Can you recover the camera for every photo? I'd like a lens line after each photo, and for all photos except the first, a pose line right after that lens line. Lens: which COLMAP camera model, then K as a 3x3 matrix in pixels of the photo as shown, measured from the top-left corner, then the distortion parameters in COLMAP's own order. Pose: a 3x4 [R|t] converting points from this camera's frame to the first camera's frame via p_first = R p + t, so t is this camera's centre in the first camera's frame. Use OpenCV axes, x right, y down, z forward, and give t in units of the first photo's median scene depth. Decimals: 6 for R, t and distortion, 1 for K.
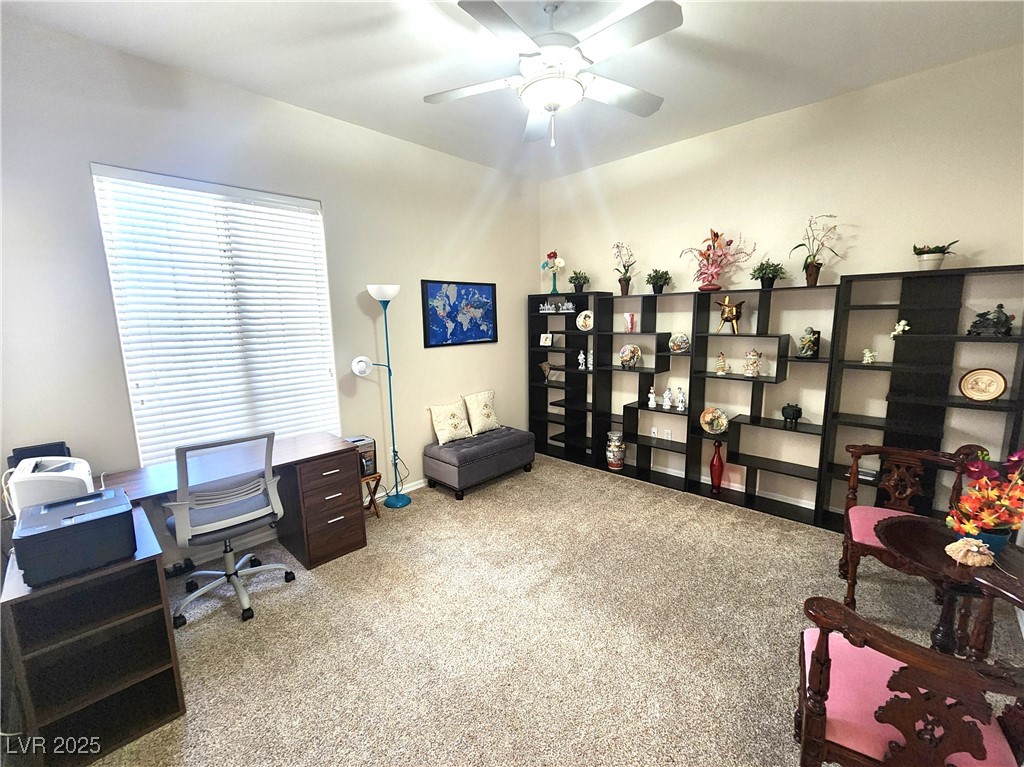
lens RADIAL K [[418.7, 0, 513.7], [0, 418.7, 382.4], [0, 0, 1]] dist [0.000637, -0.000304]
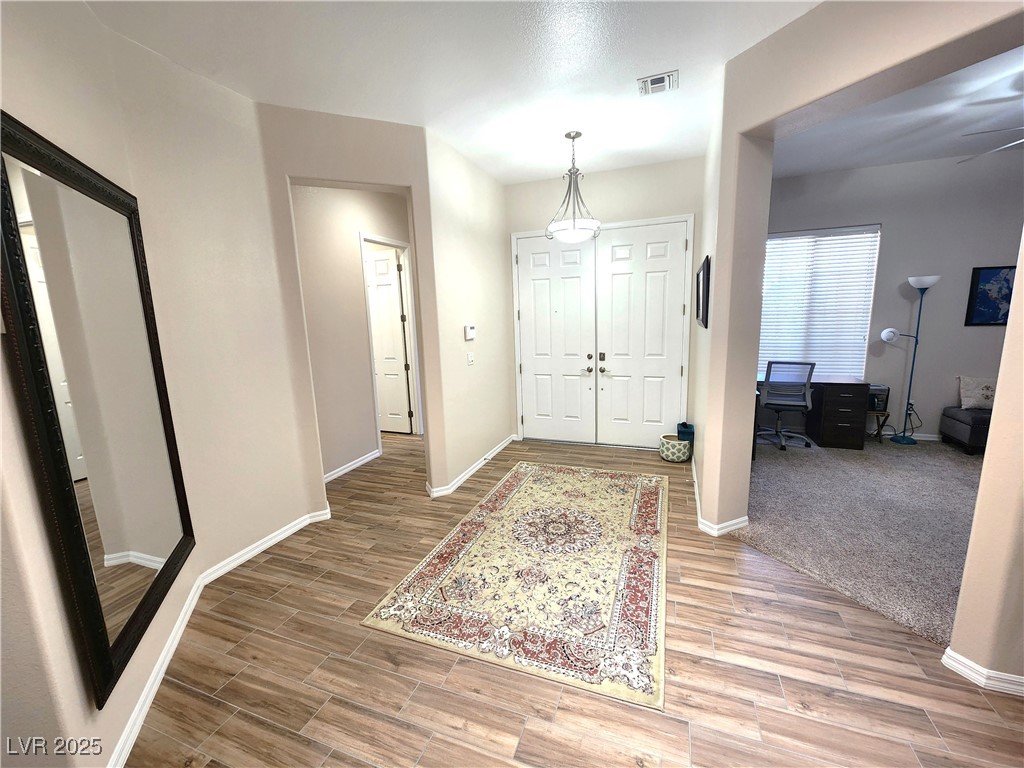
lens RADIAL K [[418.7, 0, 513.7], [0, 418.7, 382.9], [0, 0, 1]] dist [0.000637, -0.000304]
pose [[0.376274, 0.159431, -0.912688, 0.490699], [-0.126457, 0.984702, 0.119876, 0.114062], [0.917838, 0.070309, 0.390679, -0.736816]]
